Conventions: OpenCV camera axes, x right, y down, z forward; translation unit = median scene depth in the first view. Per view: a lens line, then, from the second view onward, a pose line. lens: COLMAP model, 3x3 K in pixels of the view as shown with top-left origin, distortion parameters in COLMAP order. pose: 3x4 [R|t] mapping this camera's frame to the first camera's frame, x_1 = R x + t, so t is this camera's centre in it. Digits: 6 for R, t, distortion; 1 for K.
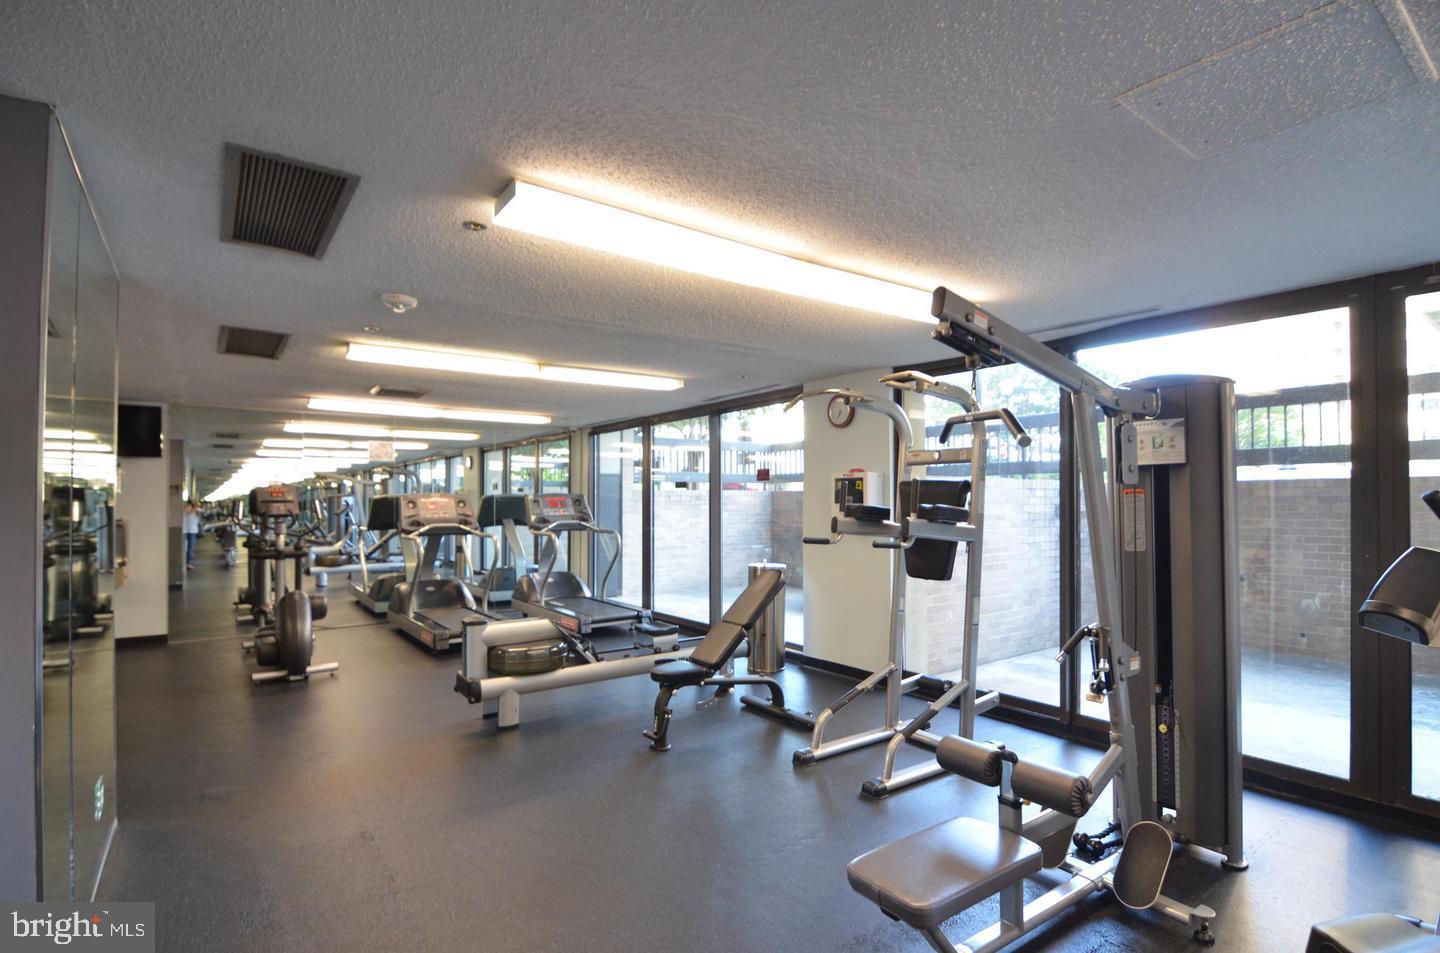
lens RADIAL K [[702.1, 0, 723.2], [0, 702.1, 482.9], [0, 0, 1]] dist [-0.007163, -0.000519]
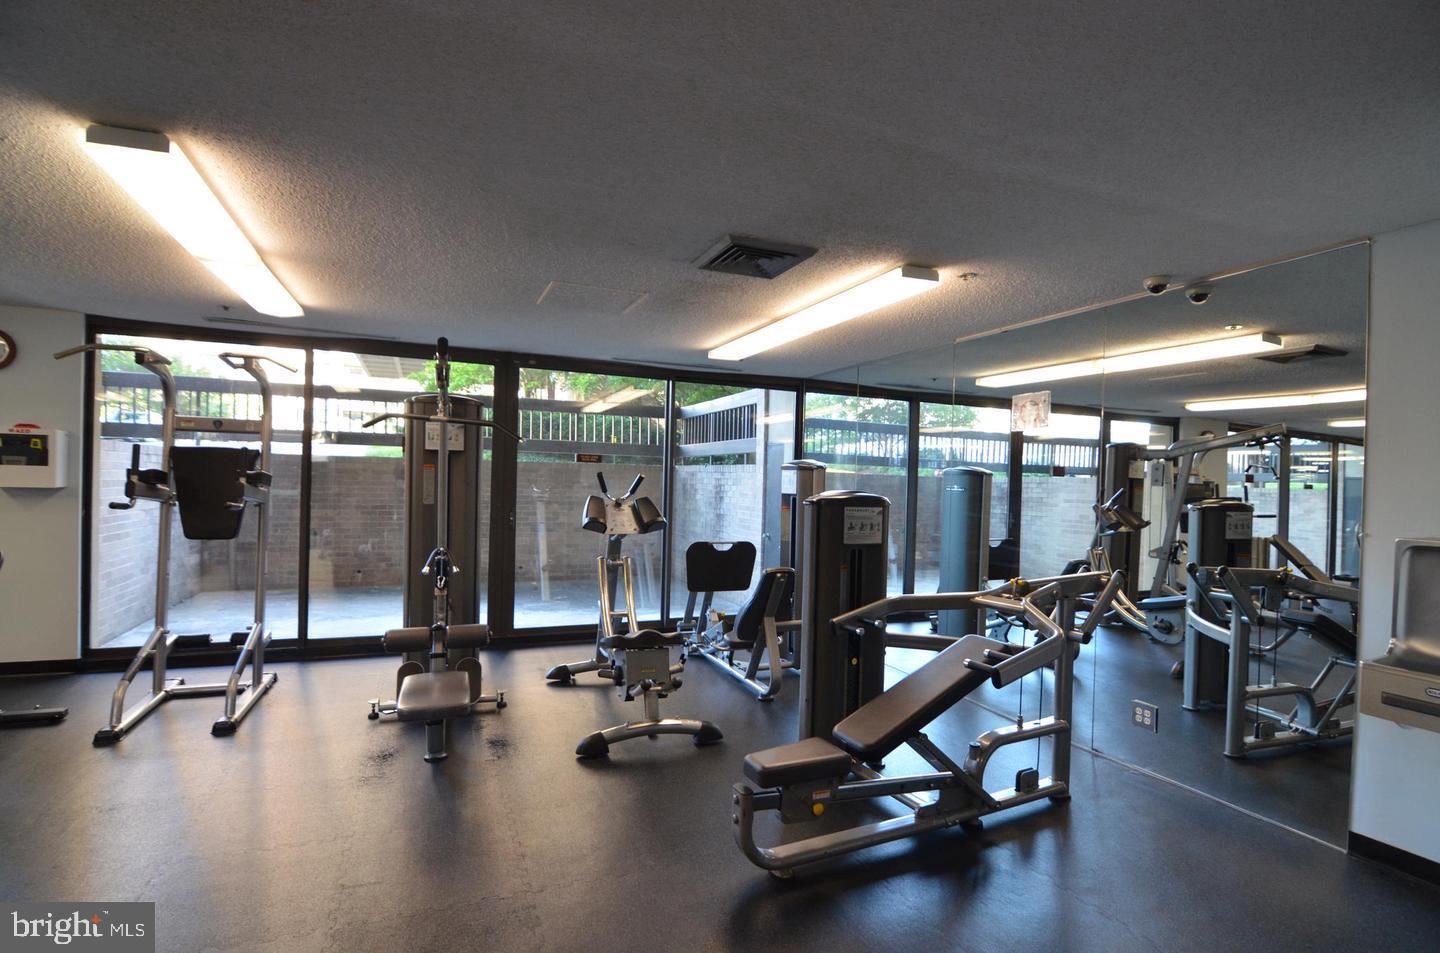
lens RADIAL K [[702.1, 0, 722.0], [0, 702.1, 483.0], [0, 0, 1]] dist [-0.007163, -0.000519]
pose [[0.245862, 0.007268, 0.969278, -0.316725], [-0.051010, 0.998683, 0.005451, 0.003157], [-0.967962, -0.050783, 0.245909, -0.007283]]
